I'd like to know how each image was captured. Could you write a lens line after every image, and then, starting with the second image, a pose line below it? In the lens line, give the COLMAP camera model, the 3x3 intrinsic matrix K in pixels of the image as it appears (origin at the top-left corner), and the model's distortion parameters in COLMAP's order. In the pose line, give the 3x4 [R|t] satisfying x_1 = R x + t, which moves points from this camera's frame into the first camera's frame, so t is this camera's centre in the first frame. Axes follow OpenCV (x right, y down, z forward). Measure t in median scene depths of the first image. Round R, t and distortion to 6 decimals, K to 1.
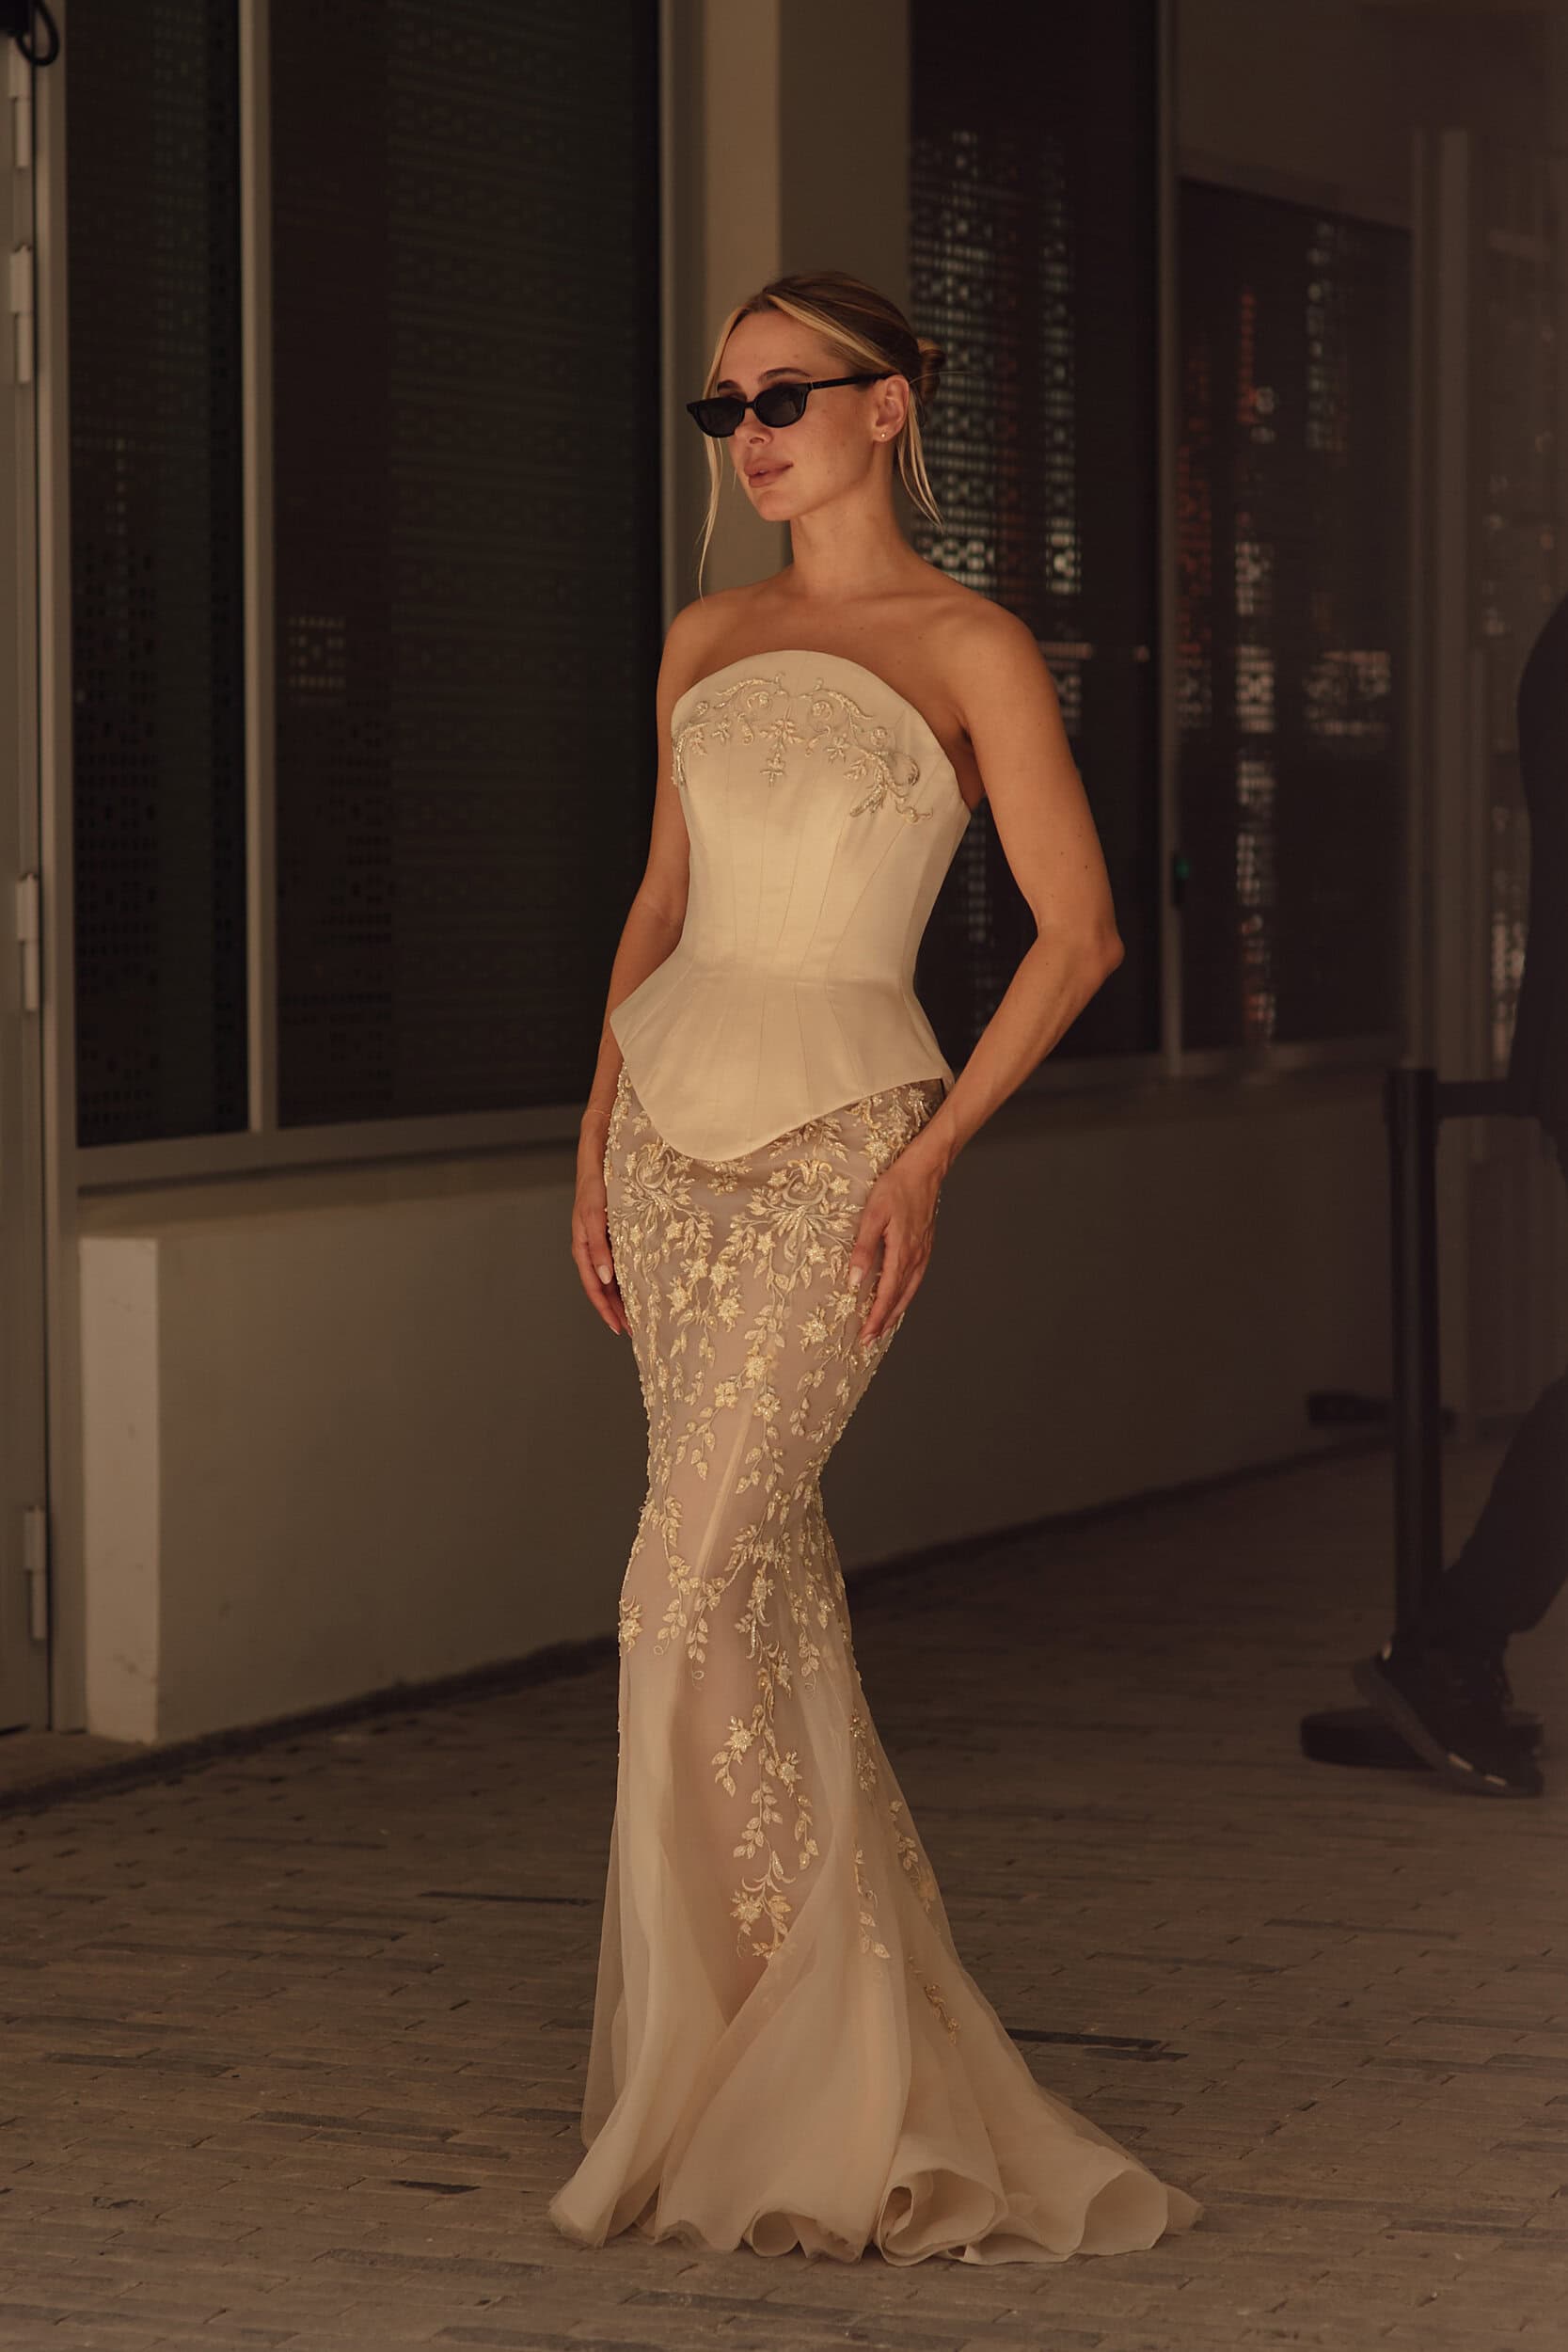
lens RADIAL K [[6801.4, 0, 784.3], [0, 6801.4, 1093.8], [0, 0, 1]] dist [-0.051285, 0.019192]
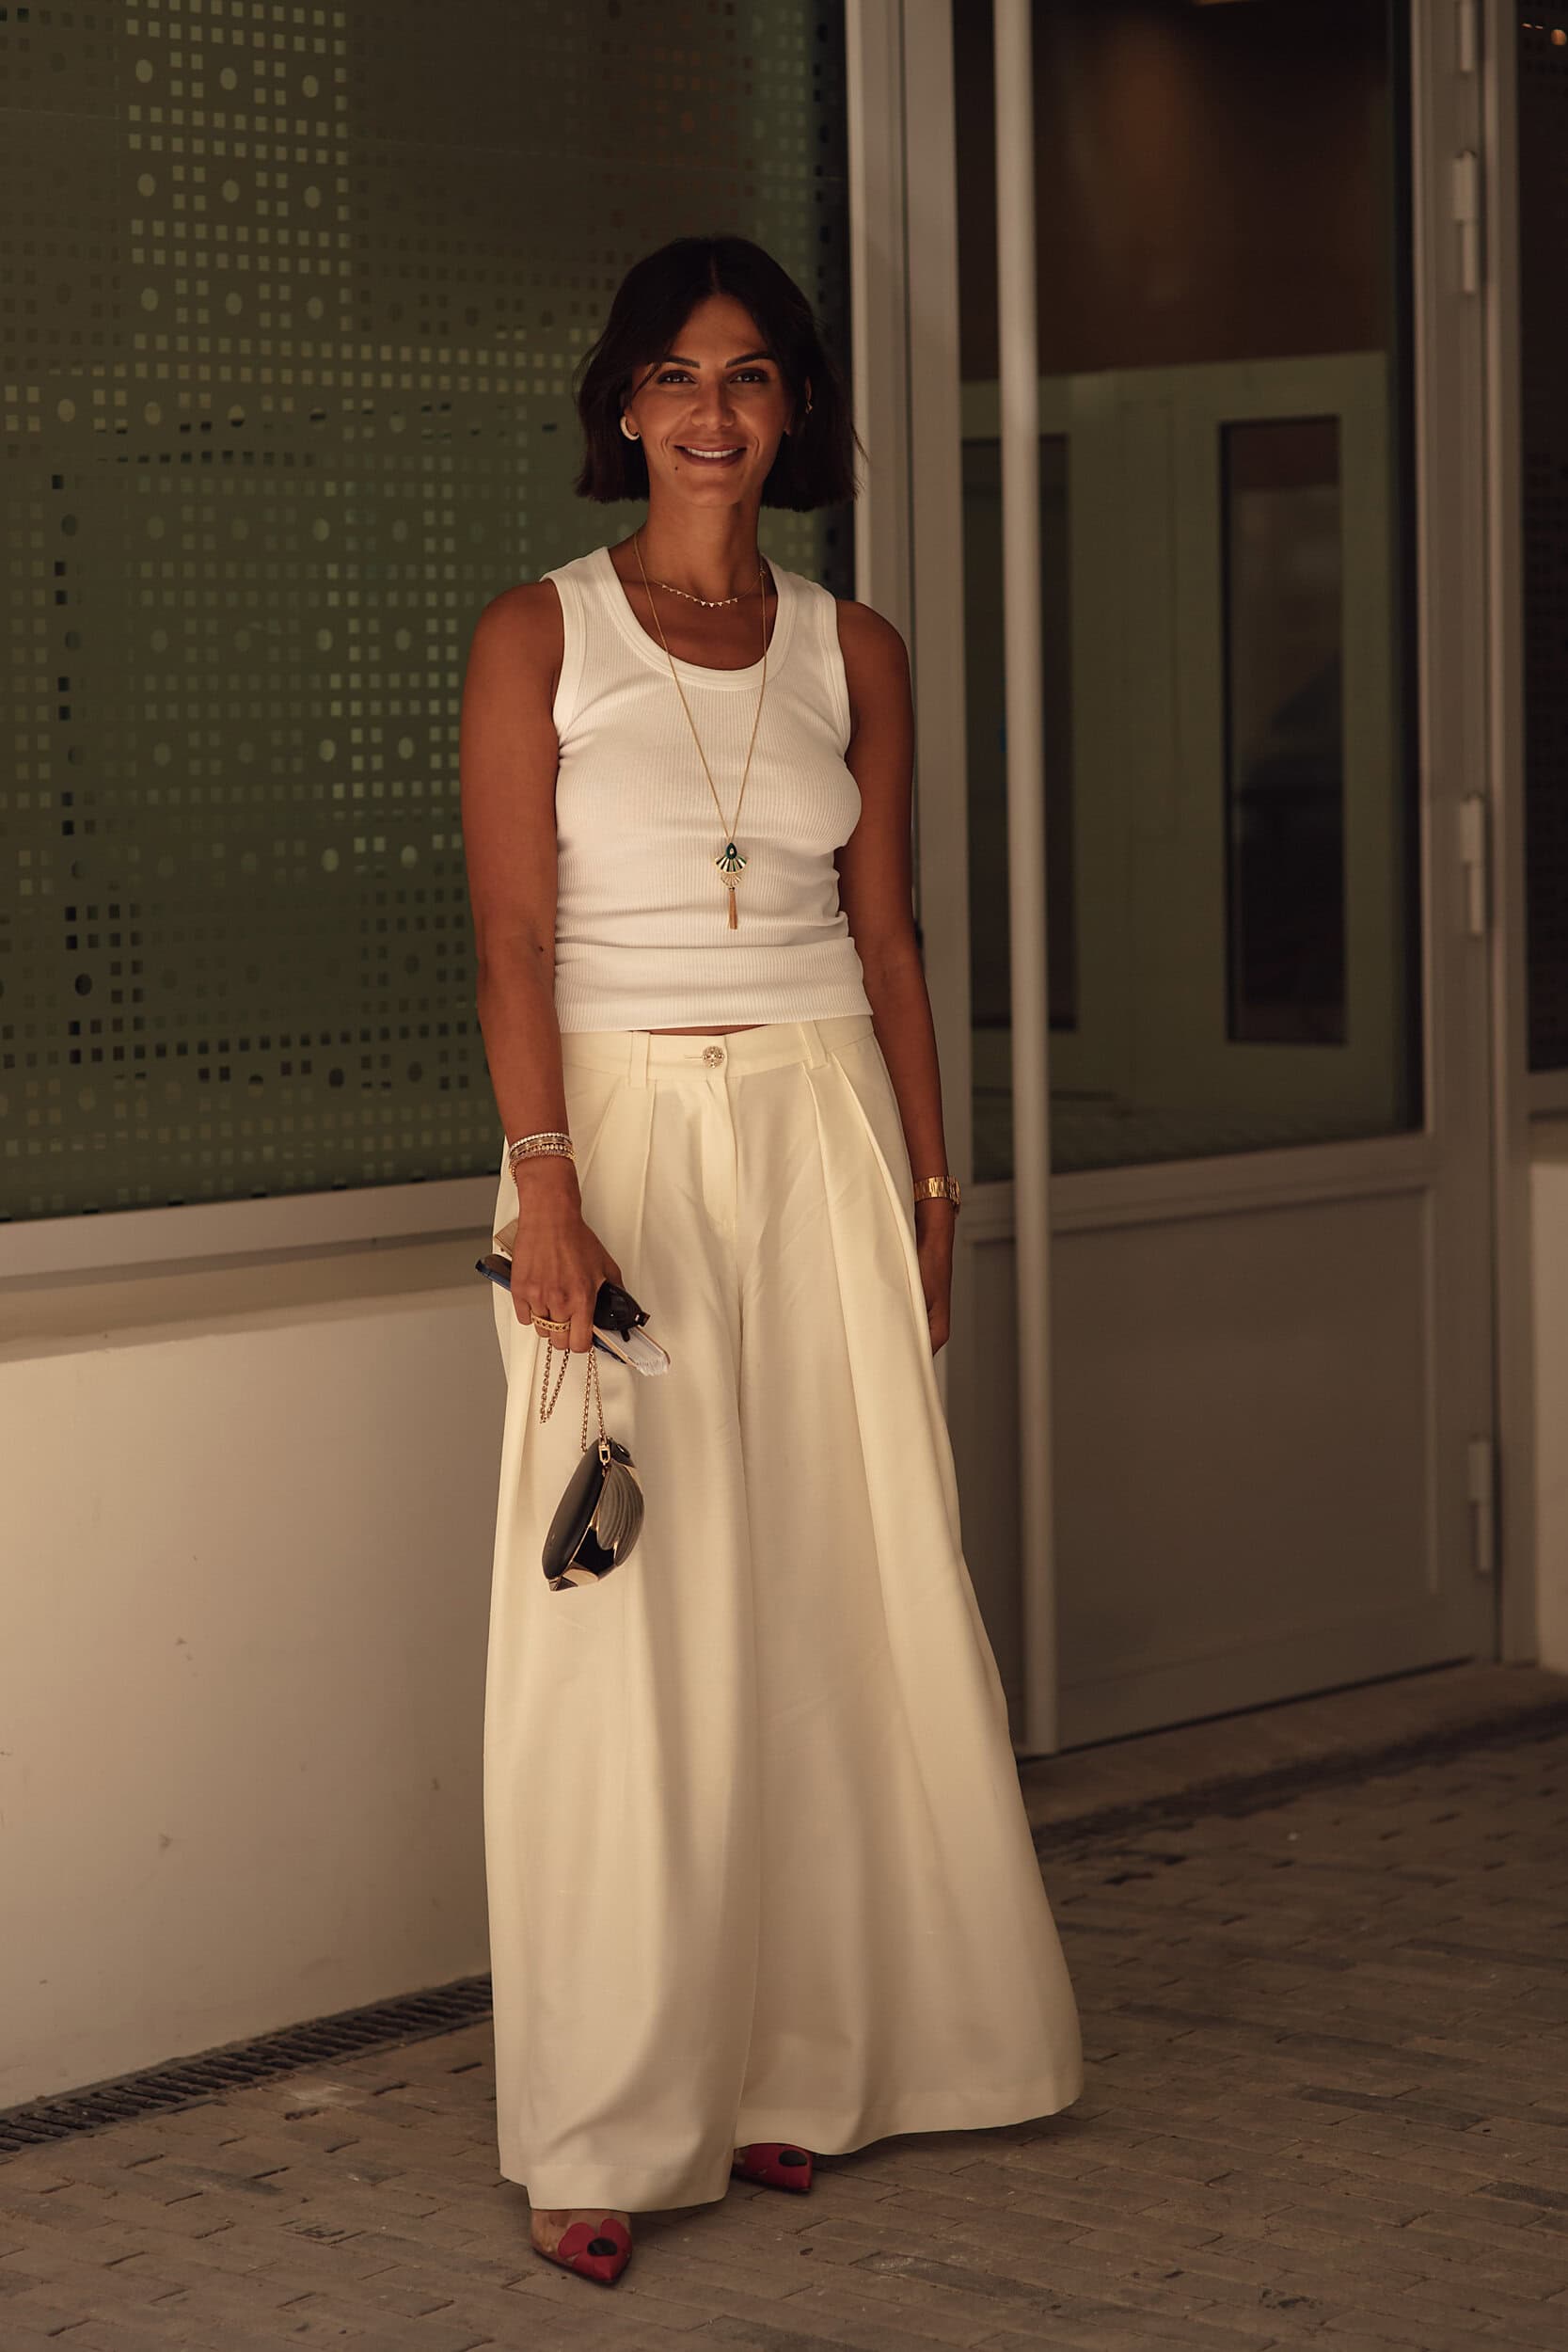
lens RADIAL K [[5810.2, 0, 720.2], [0, 5810.2, 1177.9], [0, 0, 1]] dist [-0.019788, -0.386385]
pose [[0.951515, 0.011983, -0.307370, 0.055676], [0.000650, 0.999160, 0.040964, -0.014813], [0.307602, -0.039177, 0.950708, 0.213077]]
